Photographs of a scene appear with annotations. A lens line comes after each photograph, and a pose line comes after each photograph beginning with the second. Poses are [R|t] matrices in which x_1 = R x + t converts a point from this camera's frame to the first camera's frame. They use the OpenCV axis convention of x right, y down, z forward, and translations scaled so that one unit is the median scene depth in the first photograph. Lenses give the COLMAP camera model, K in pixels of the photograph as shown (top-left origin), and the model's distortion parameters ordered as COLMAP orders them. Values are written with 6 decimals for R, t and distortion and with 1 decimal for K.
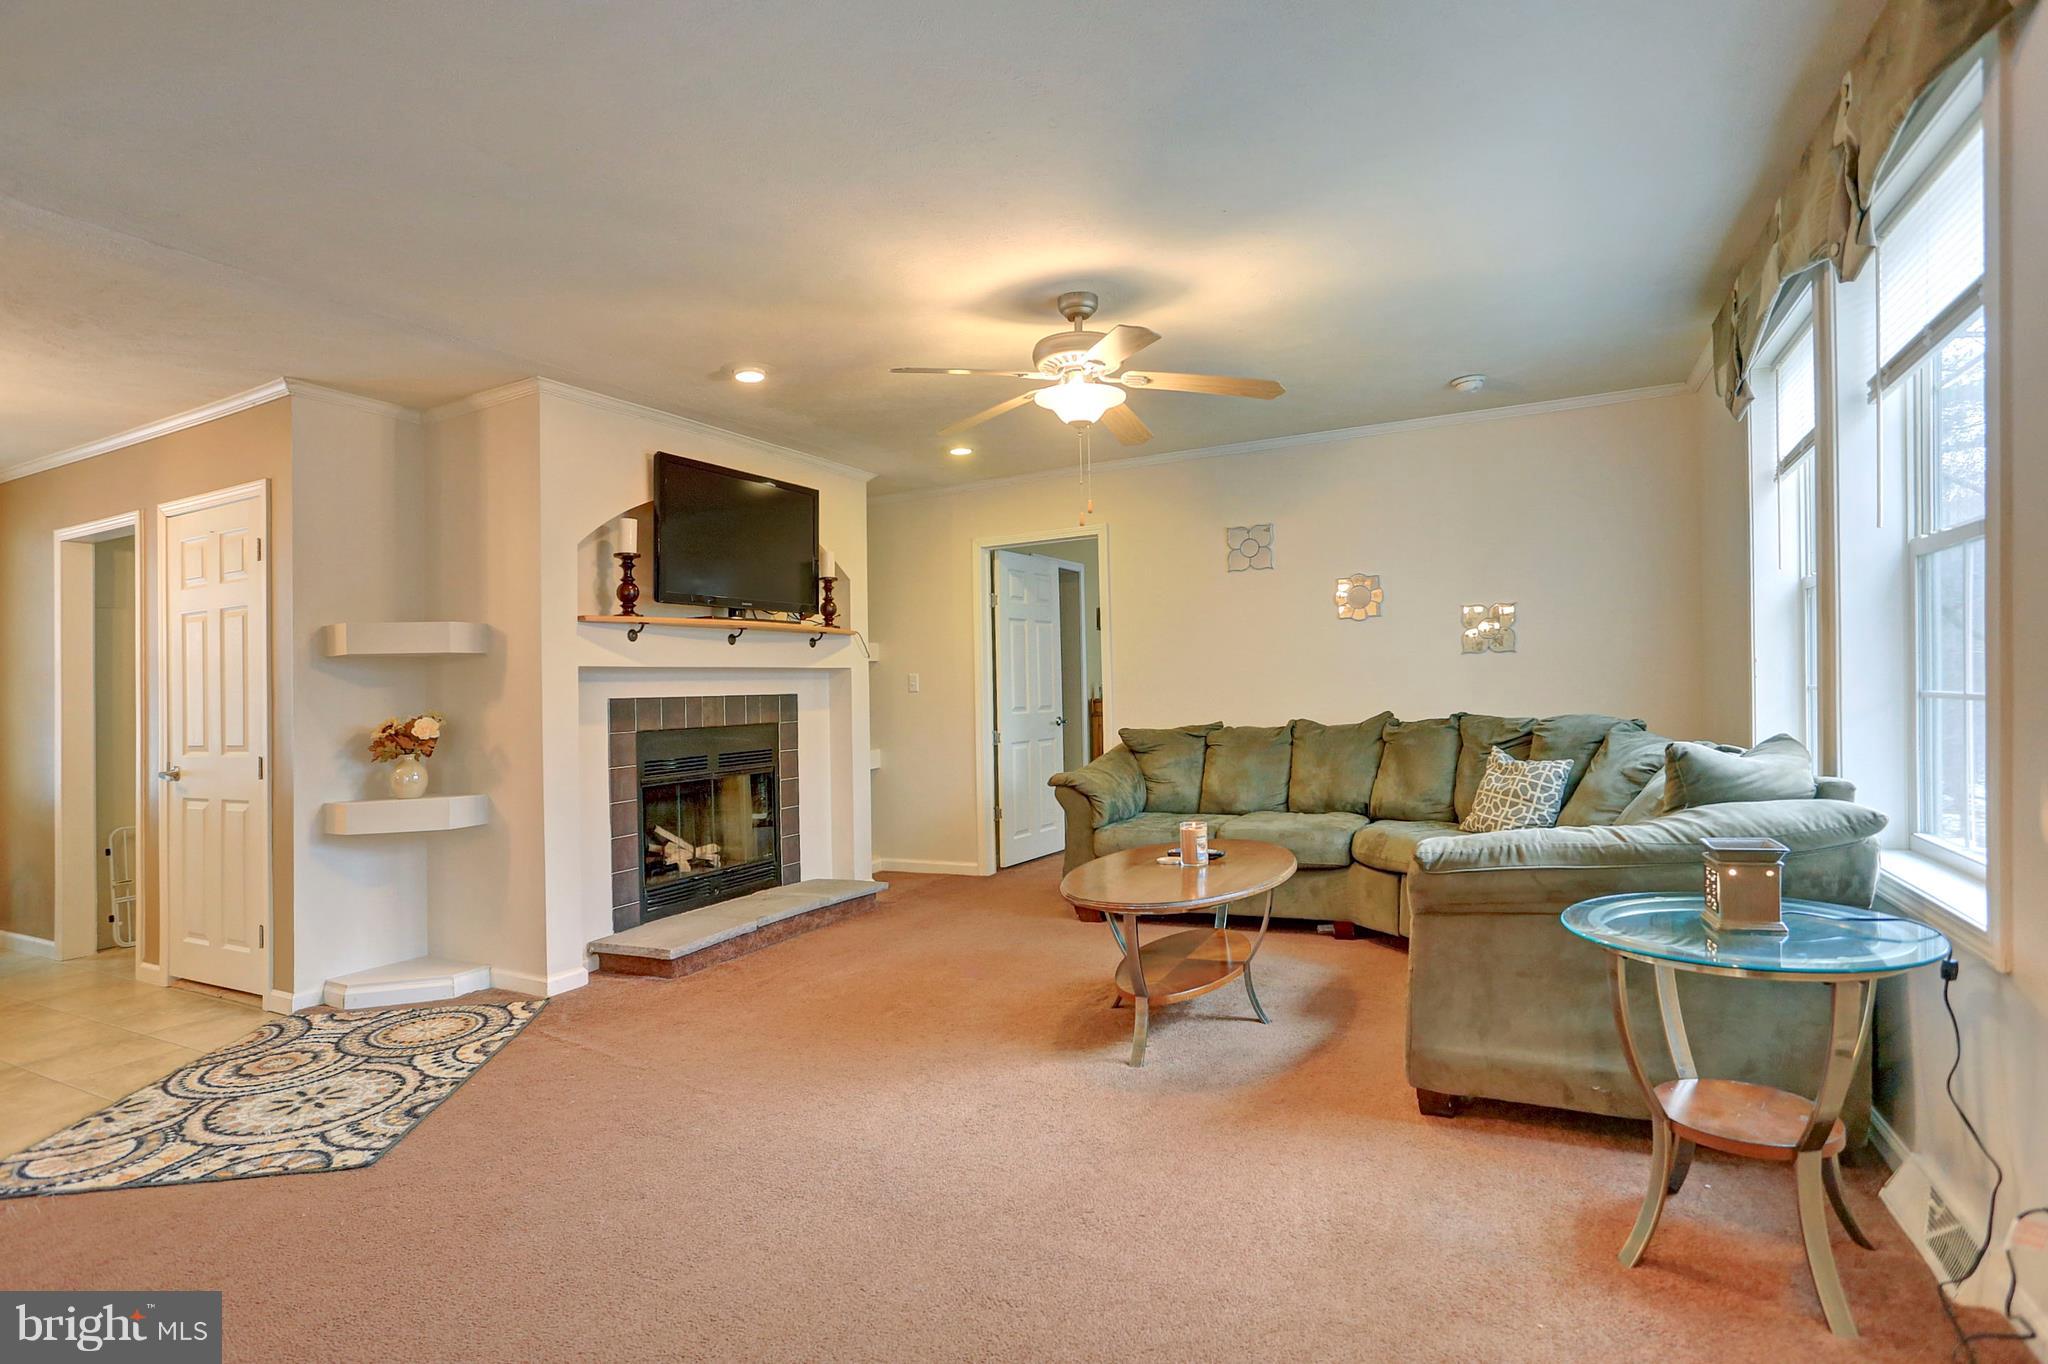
lens RADIAL K [[1015.1, 0, 1031.2], [0, 1015.1, 693.5], [0, 0, 1]] dist [-0.065391, 0.011631]
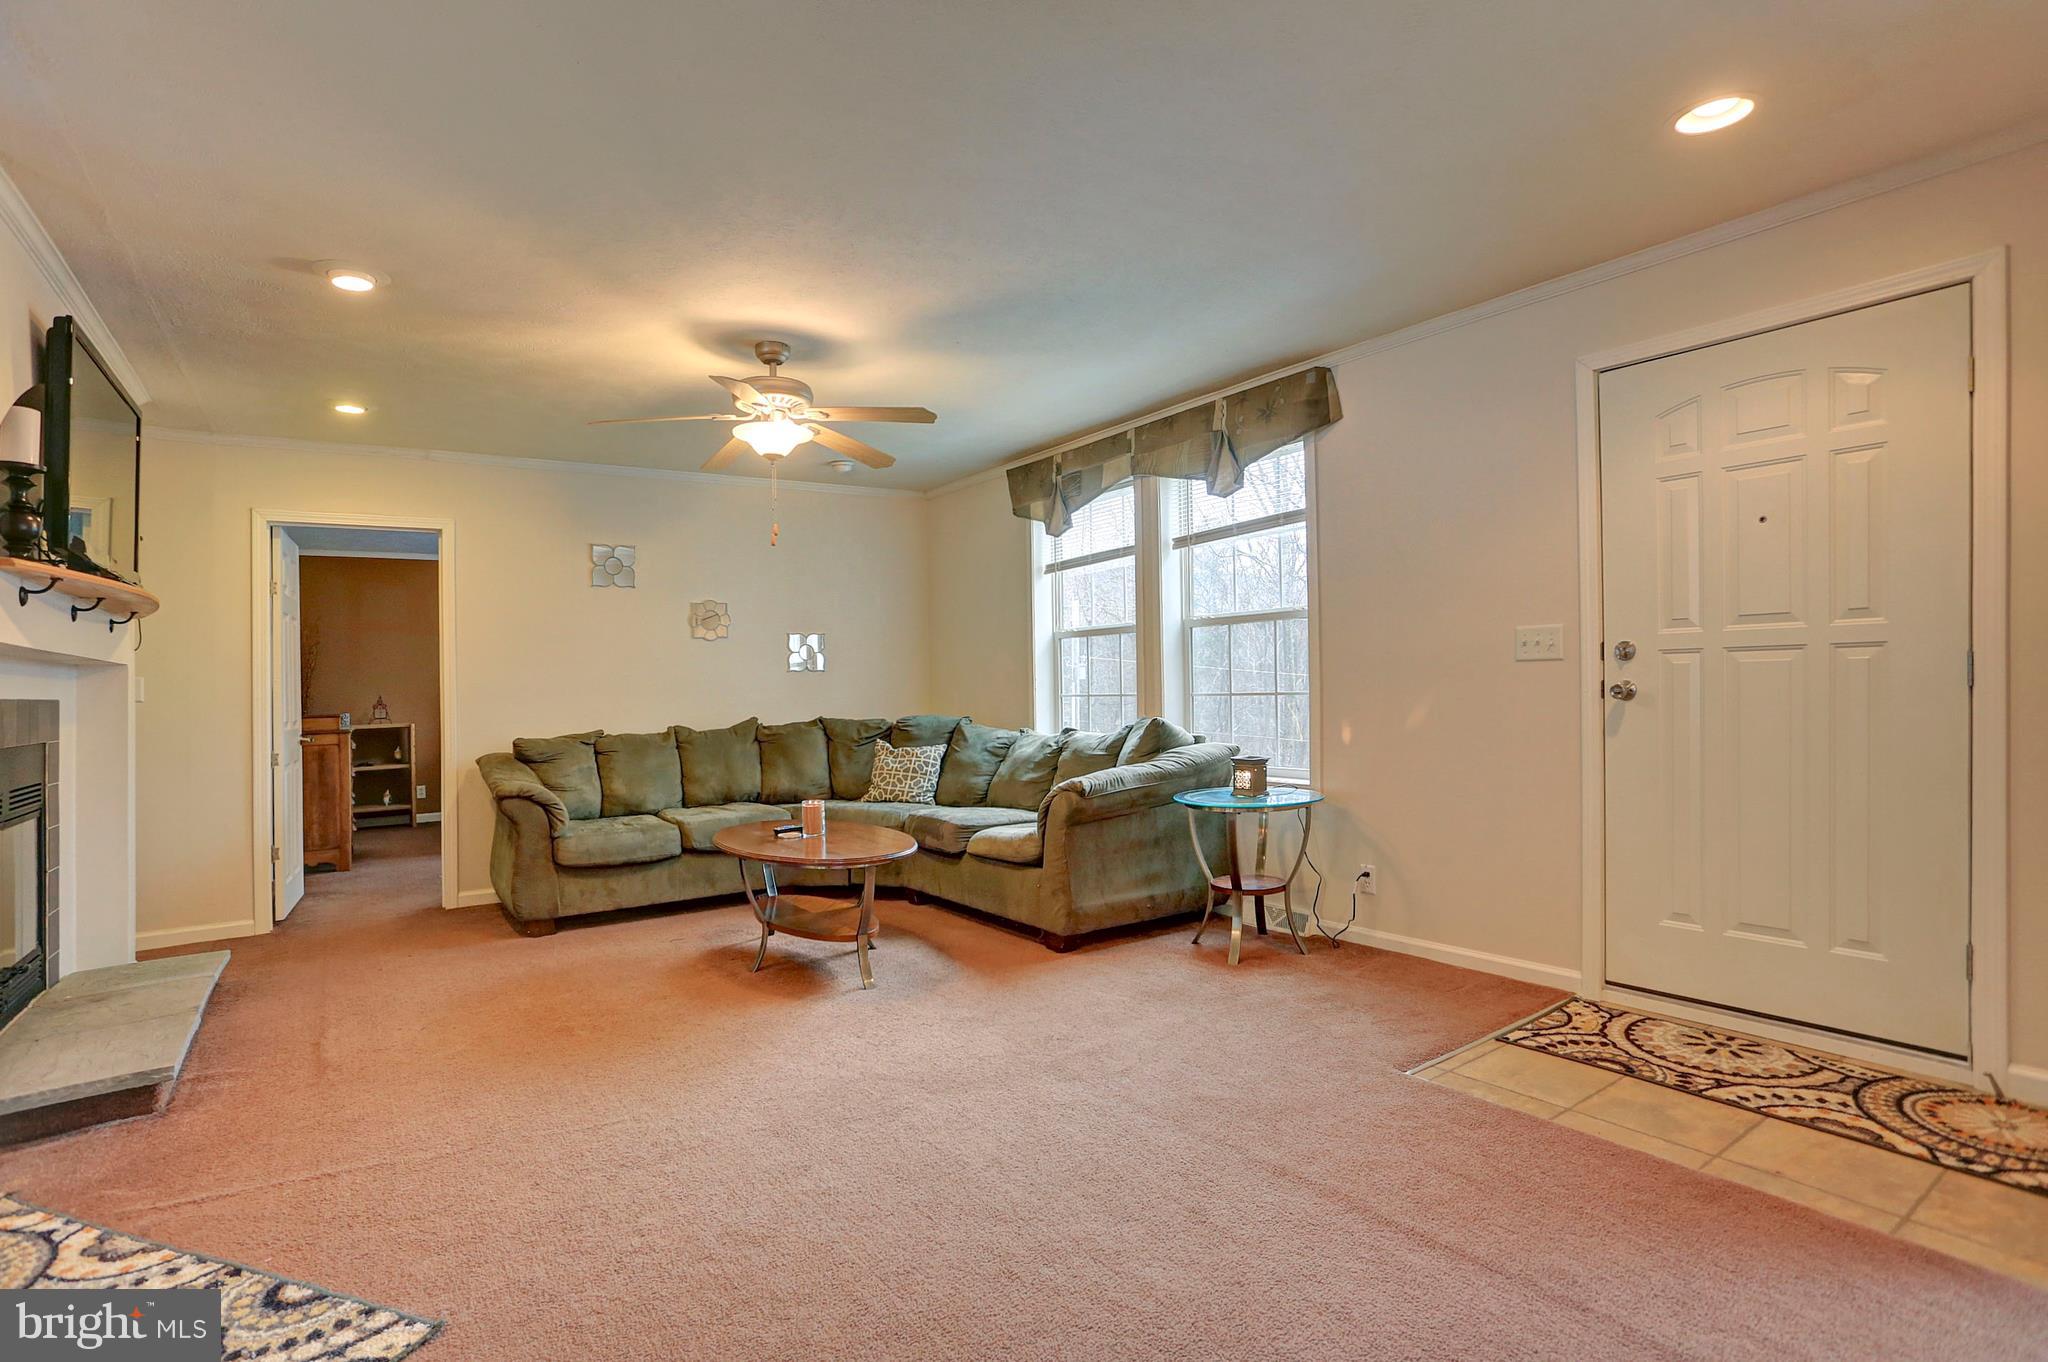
lens RADIAL K [[1015.1, 0, 1031.2], [0, 1015.1, 692.5], [0, 0, 1]] dist [-0.065391, 0.011631]
pose [[0.466678, 0.018833, 0.884227, -0.684591], [0.011538, 0.999559, -0.027379, 0.030513], [-0.884352, 0.022979, 0.466254, 0.176628]]
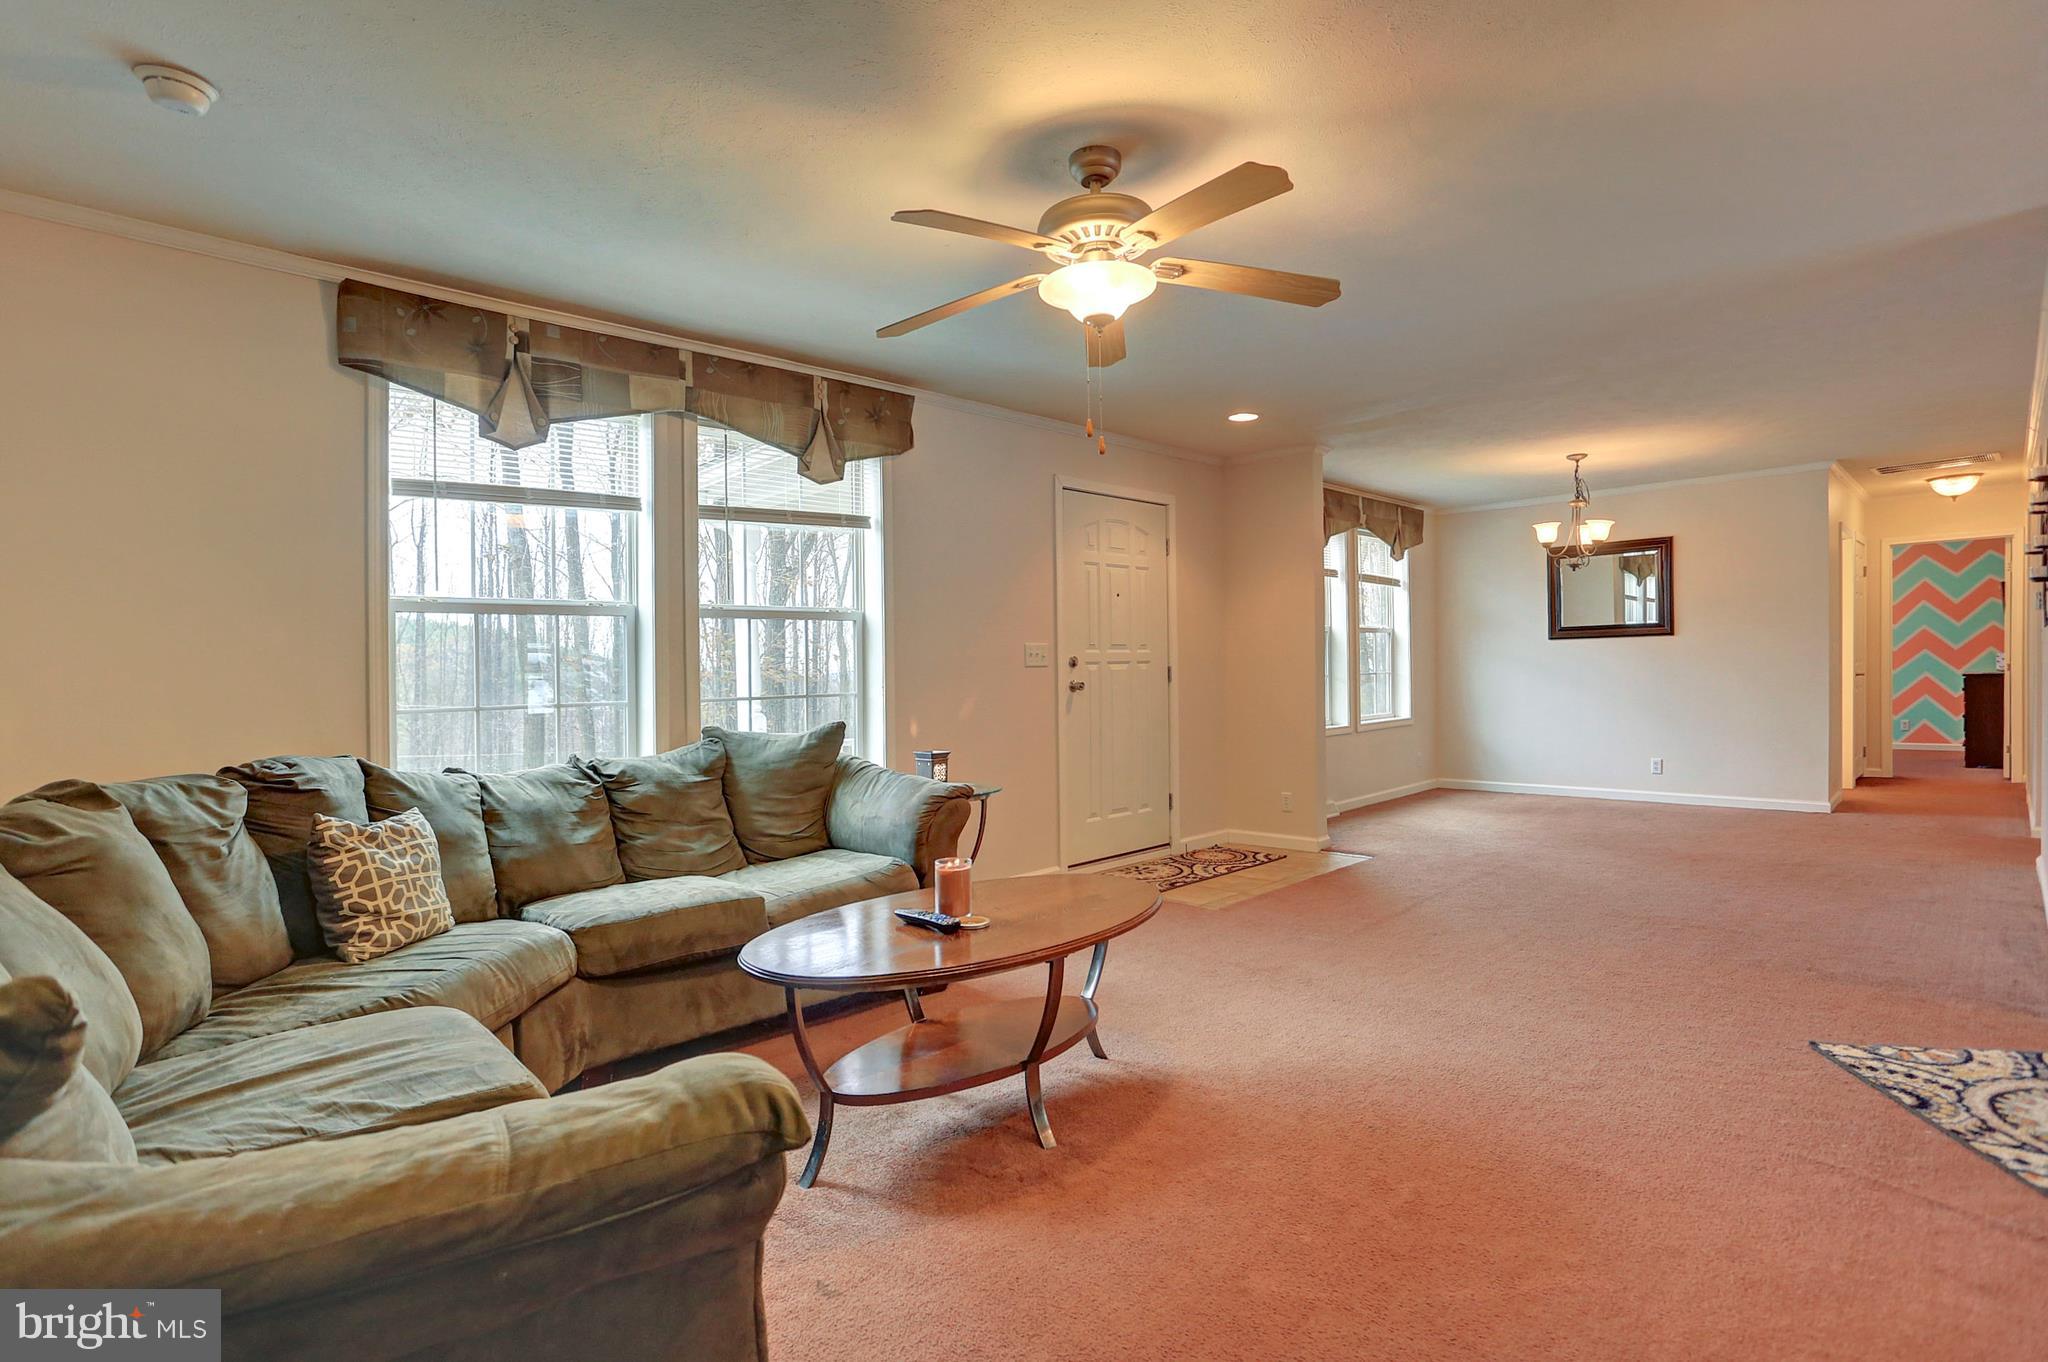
lens RADIAL K [[993.1, 0, 1017.7], [0, 993.1, 730.2], [0, 0, 1]] dist [-0.058081, 0.015910]
pose [[-0.943860, 0.044991, 0.327269, -0.115037], [0.063904, 0.996836, 0.047264, 0.004393], [-0.324107, 0.065525, -0.943748, 1.413983]]
